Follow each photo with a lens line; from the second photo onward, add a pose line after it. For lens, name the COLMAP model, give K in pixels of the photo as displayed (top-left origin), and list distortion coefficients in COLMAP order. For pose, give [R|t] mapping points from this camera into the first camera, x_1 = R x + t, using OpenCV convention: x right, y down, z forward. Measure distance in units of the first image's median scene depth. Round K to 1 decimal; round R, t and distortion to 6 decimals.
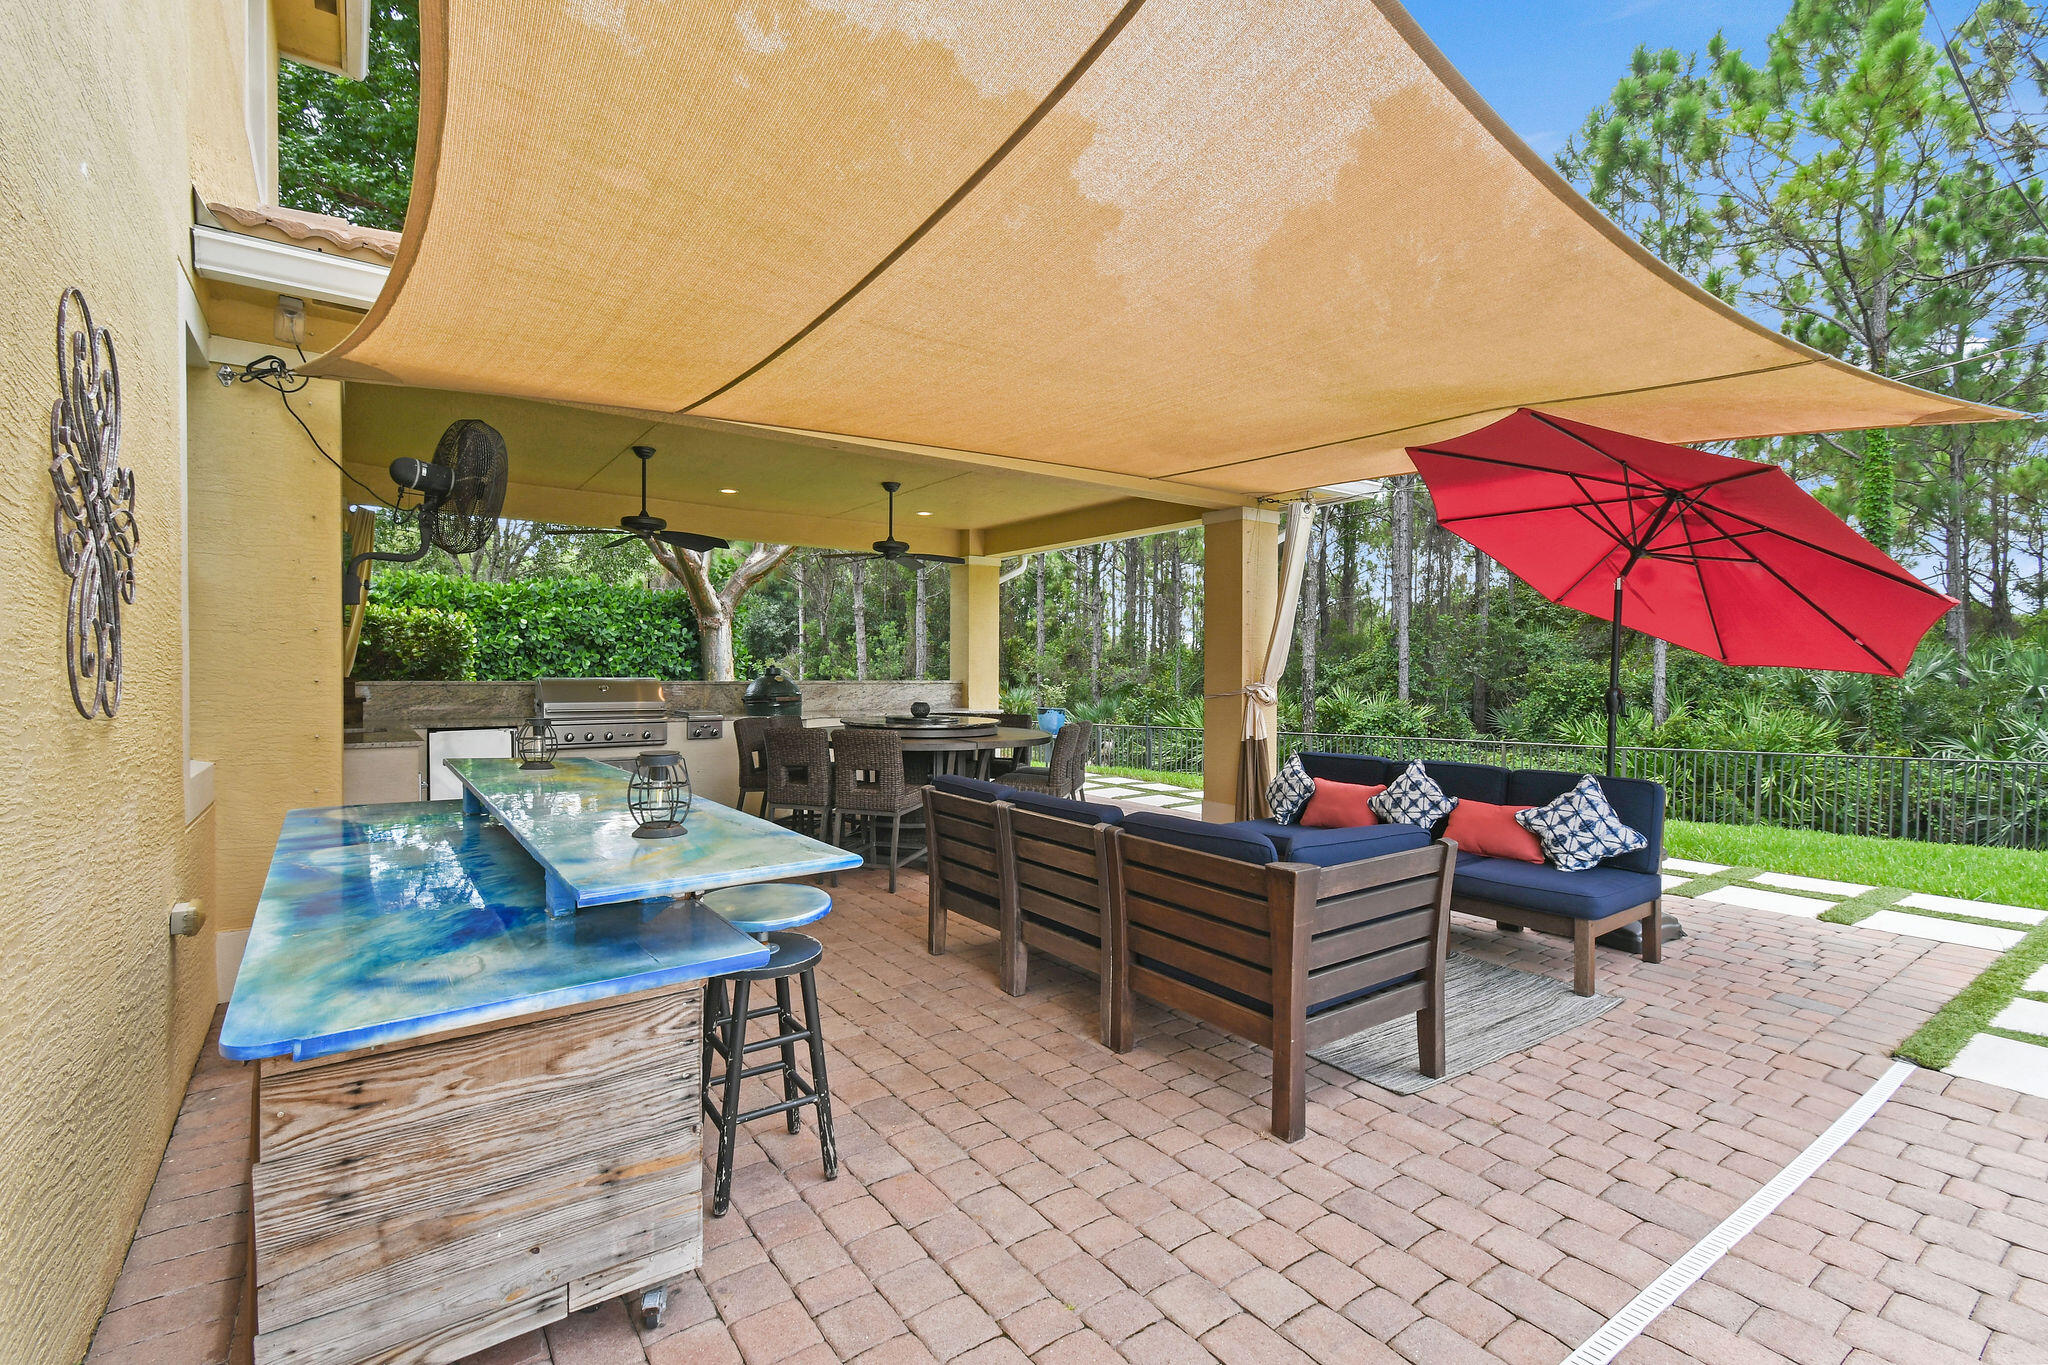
lens RADIAL K [[932.9, 0, 1024.0], [0, 932.9, 682.5], [0, 0, 1]] dist [0.001904, 0.000072]
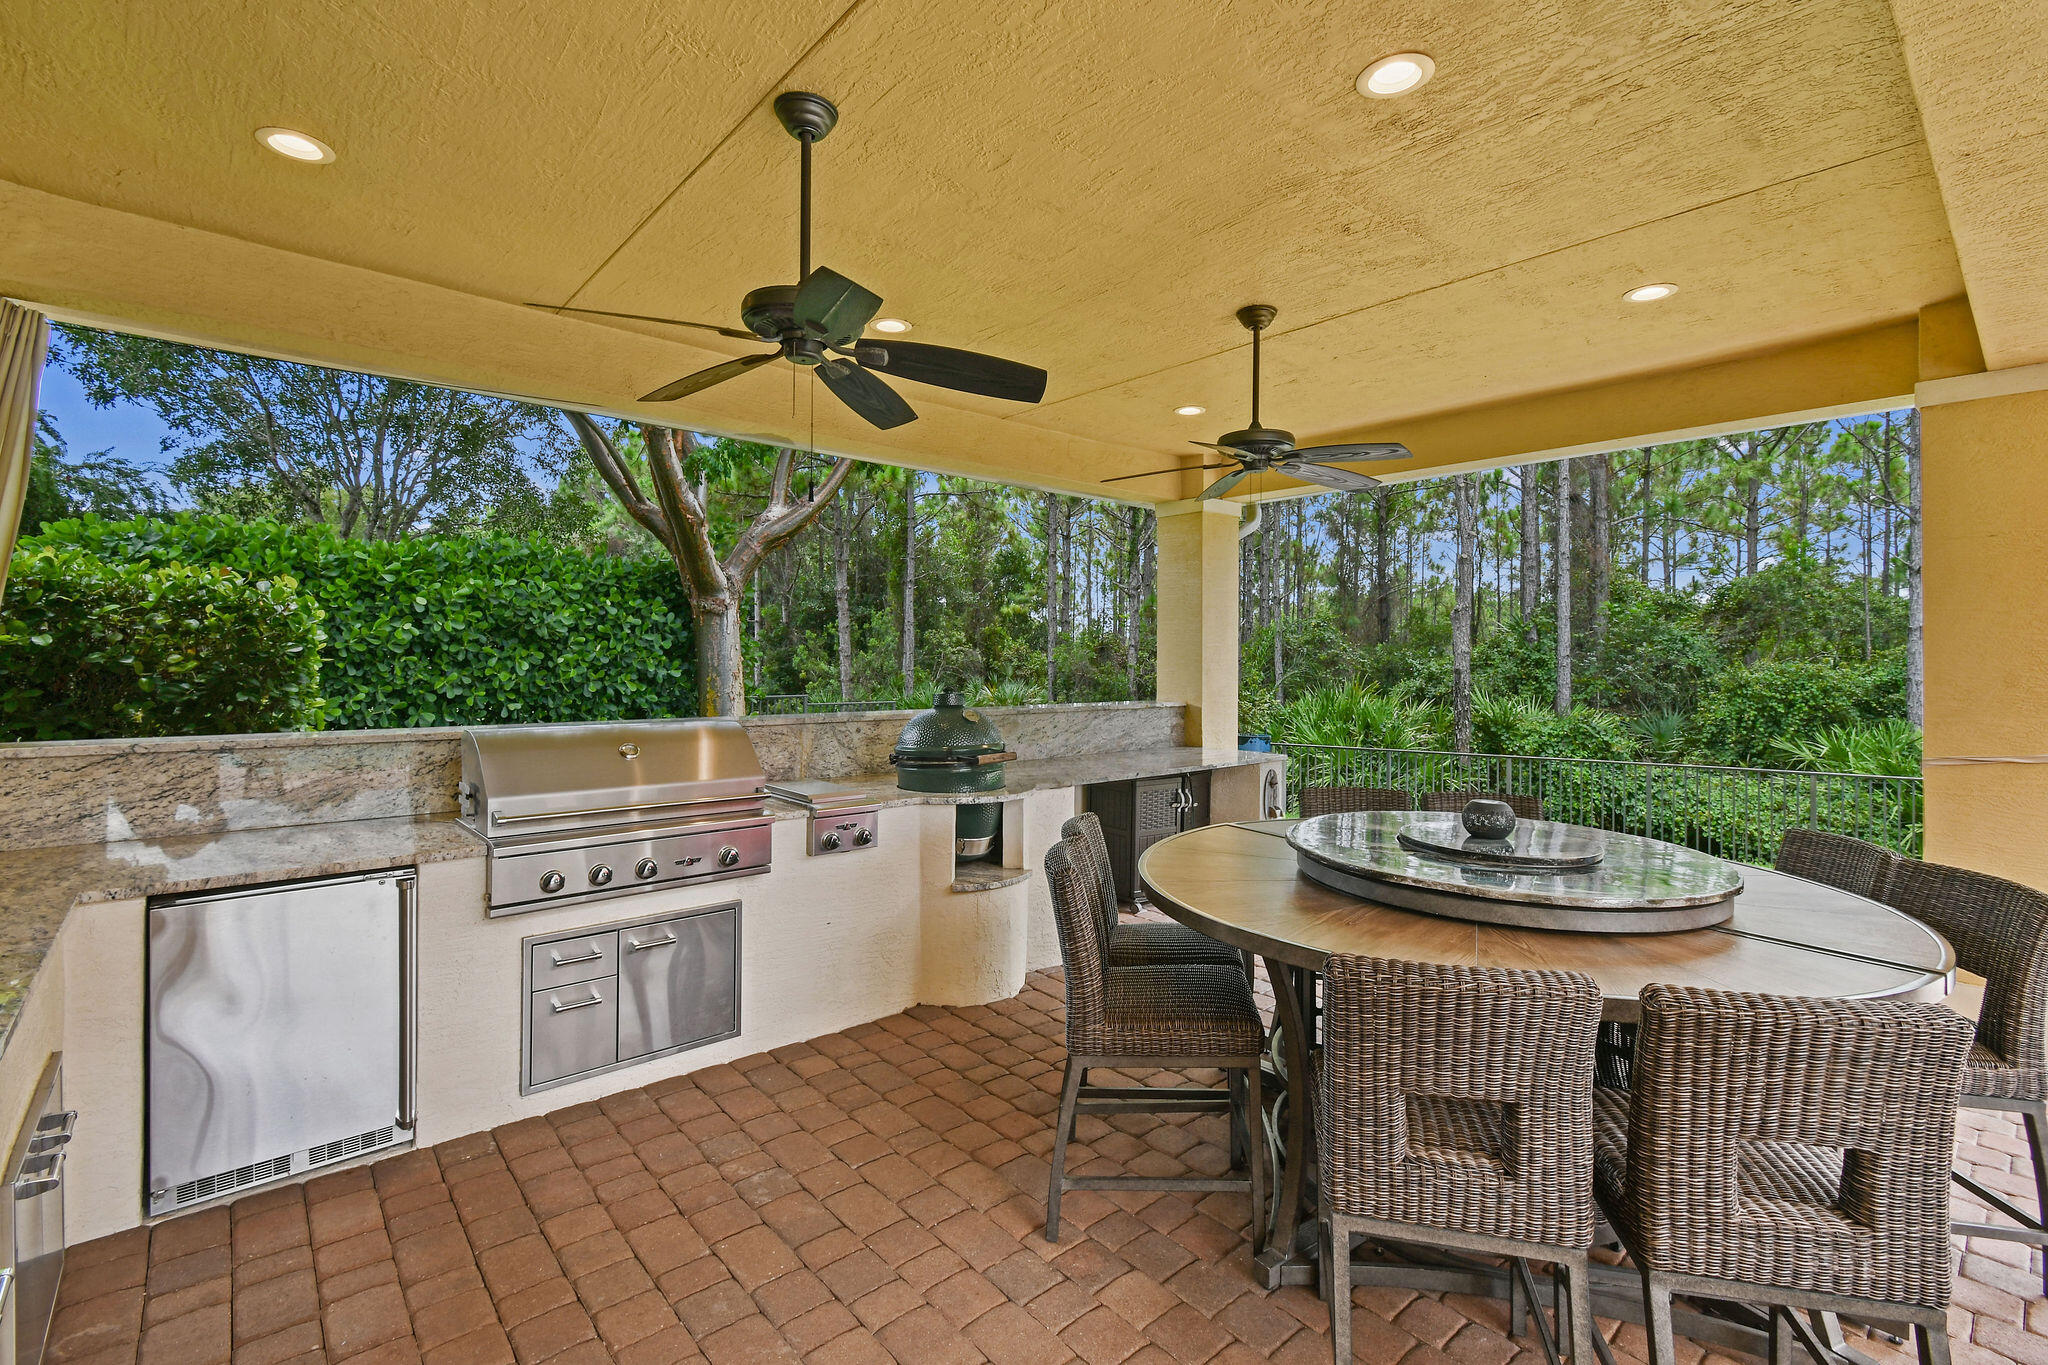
lens RADIAL K [[912.4, 0, 1026.4], [0, 912.4, 654.4], [0, 0, 1]] dist [0.001702, 0.000156]
pose [[0.994800, 0.001133, 0.101840, -0.185623], [0.000508, 0.999870, -0.016085, -0.018540], [-0.101845, 0.016053, 0.994671, 0.334239]]
